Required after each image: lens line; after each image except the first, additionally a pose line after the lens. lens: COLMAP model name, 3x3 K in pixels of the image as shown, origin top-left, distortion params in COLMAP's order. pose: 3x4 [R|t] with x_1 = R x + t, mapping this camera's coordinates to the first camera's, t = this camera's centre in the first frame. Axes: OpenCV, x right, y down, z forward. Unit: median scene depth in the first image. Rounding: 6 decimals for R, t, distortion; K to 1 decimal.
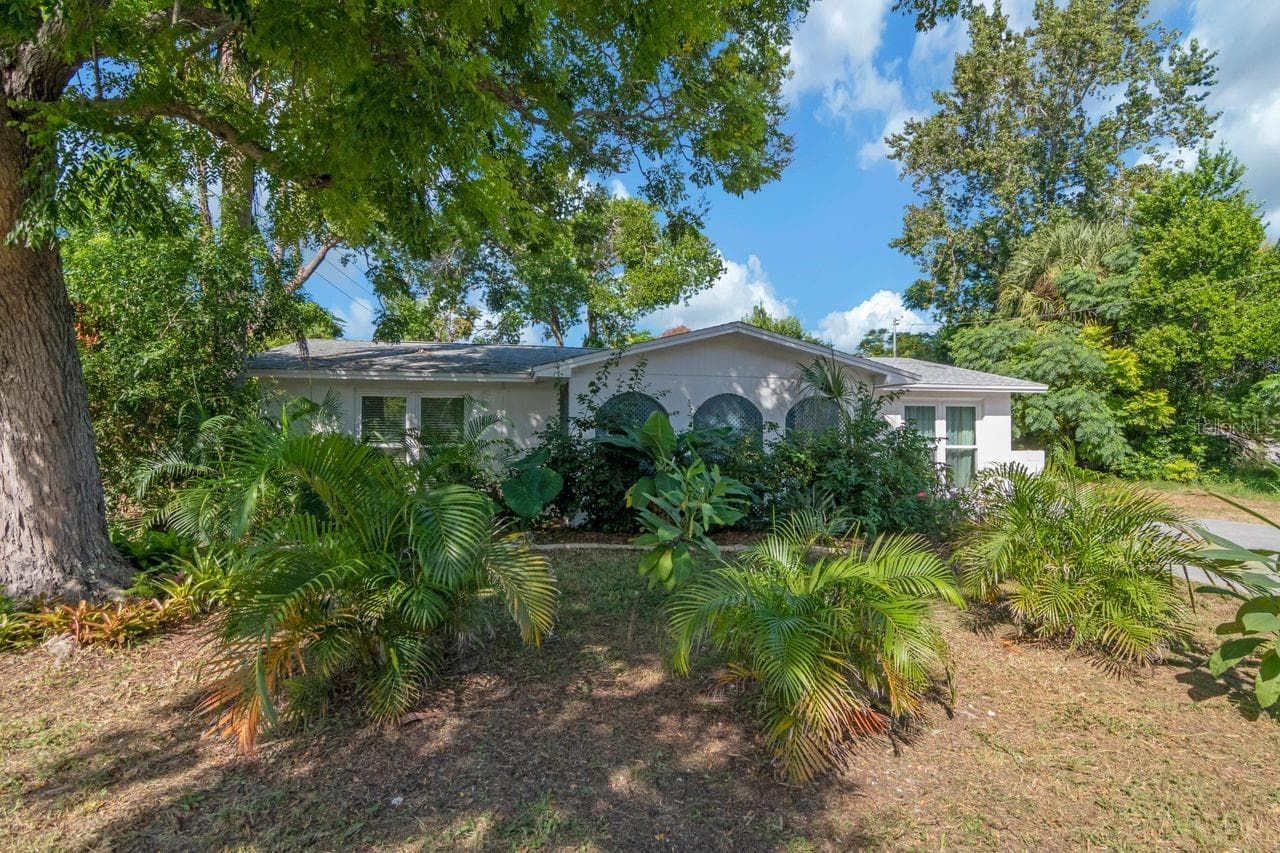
lens RADIAL K [[619.7, 0, 637.4], [0, 619.7, 432.7], [0, 0, 1]] dist [-0.005674, -0.001212]
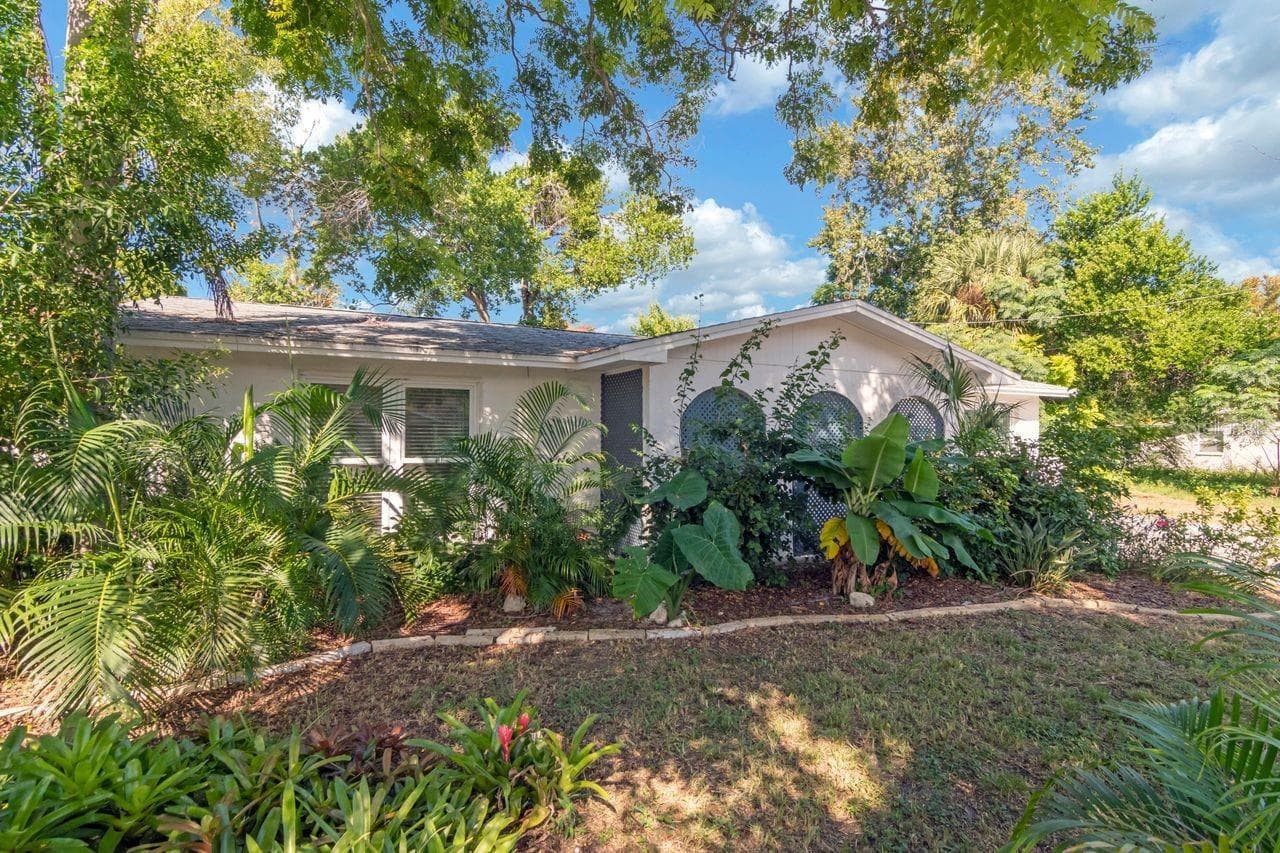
lens RADIAL K [[619.7, 0, 637.4], [0, 619.7, 432.7], [0, 0, 1]] dist [-0.005674, -0.001212]
pose [[0.964675, 0.004698, 0.263401, -0.185321], [-0.005971, 0.999974, 0.004036, -0.008215], [-0.263375, -0.005466, 0.964678, 0.194242]]
